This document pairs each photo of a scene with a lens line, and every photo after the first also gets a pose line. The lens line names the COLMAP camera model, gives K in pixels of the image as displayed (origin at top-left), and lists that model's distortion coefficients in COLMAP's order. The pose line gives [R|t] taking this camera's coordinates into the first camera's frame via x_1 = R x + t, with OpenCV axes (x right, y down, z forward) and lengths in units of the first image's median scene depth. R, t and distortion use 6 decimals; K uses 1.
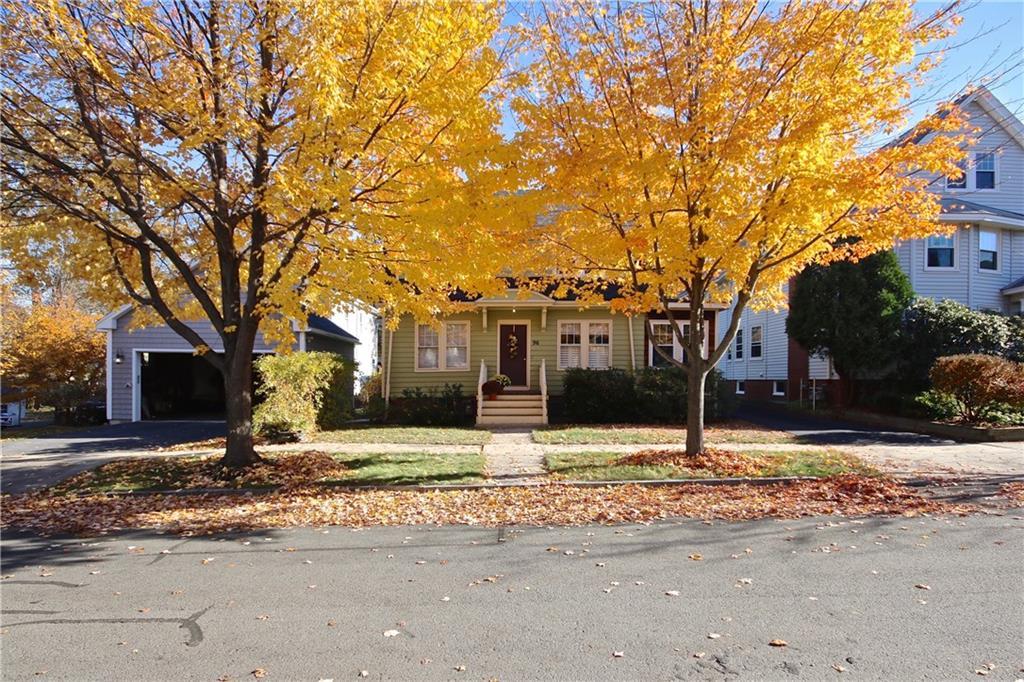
lens RADIAL K [[480.3, 0, 507.0], [0, 480.3, 361.4], [0, 0, 1]] dist [-0.000819, 0.000033]
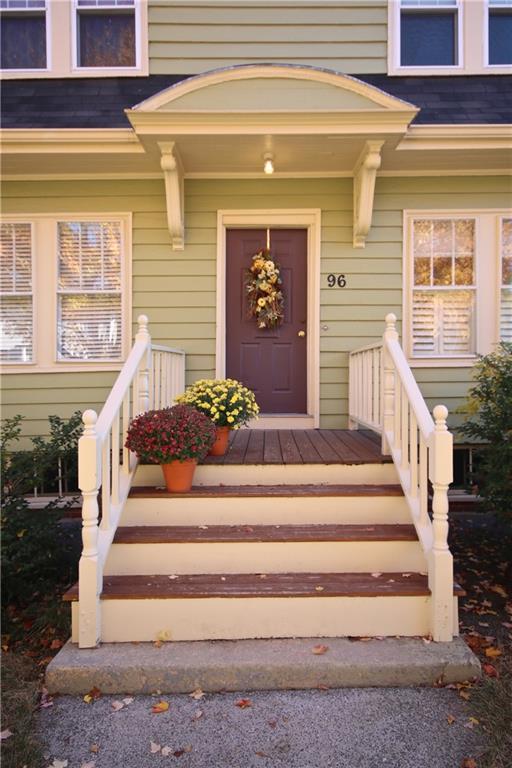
lens RADIAL K [[488.1, 0, 256.0], [0, 488.1, 384.0], [0, 0, 1]] dist [0.014783, 0.001273]
pose [[0.999944, -0.002462, 0.010254, 0.003016], [0.002337, 0.999923, 0.012225, 0.026238], [-0.010283, -0.012200, 0.999873, 0.679645]]
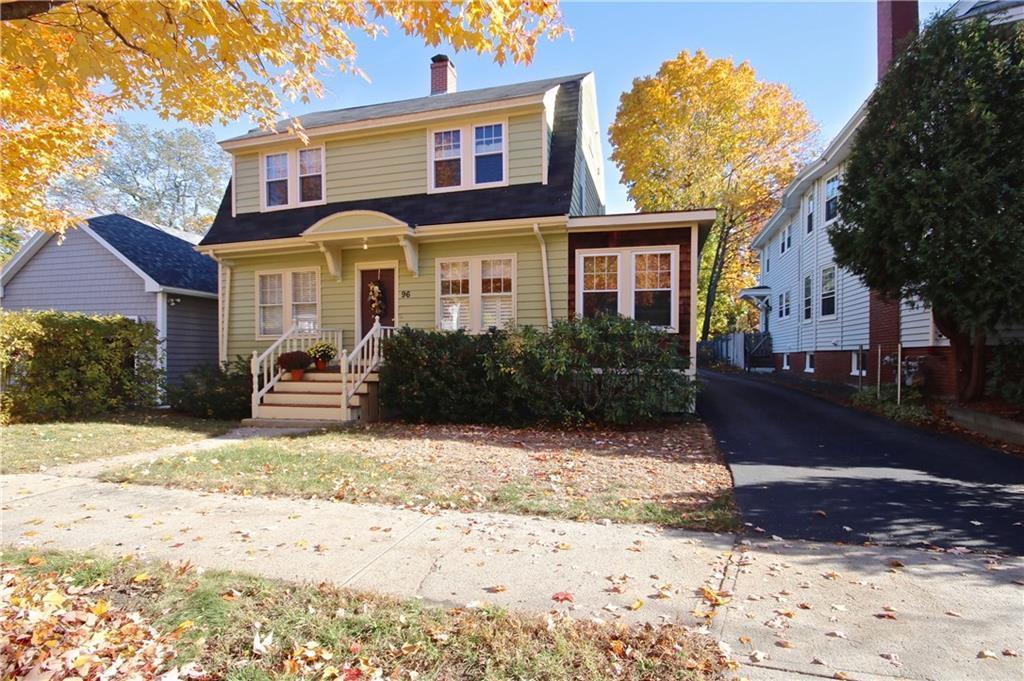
lens RADIAL K [[463.4, 0, 512.0], [0, 463.4, 340.5], [0, 0, 1]] dist [-0.001034, -0.000093]
pose [[0.970710, -0.010458, -0.240027, 0.359214], [0.011488, 0.999930, 0.002895, 0.024951], [0.239980, -0.005568, 0.970762, 0.418133]]
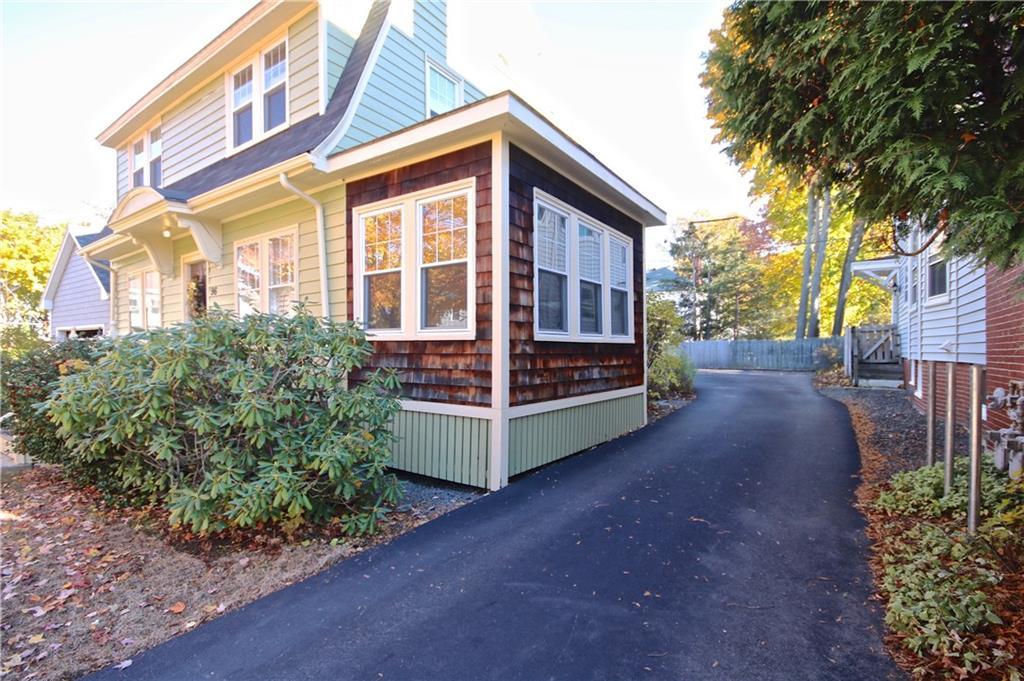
lens RADIAL K [[463.4, 0, 512.0], [0, 463.4, 340.5], [0, 0, 1]] dist [-0.001034, -0.000093]
pose [[0.840909, -0.018002, -0.540877, 0.605002], [0.024340, 0.999693, 0.004570, 0.019985], [0.540629, -0.017008, 0.841089, 0.761293]]
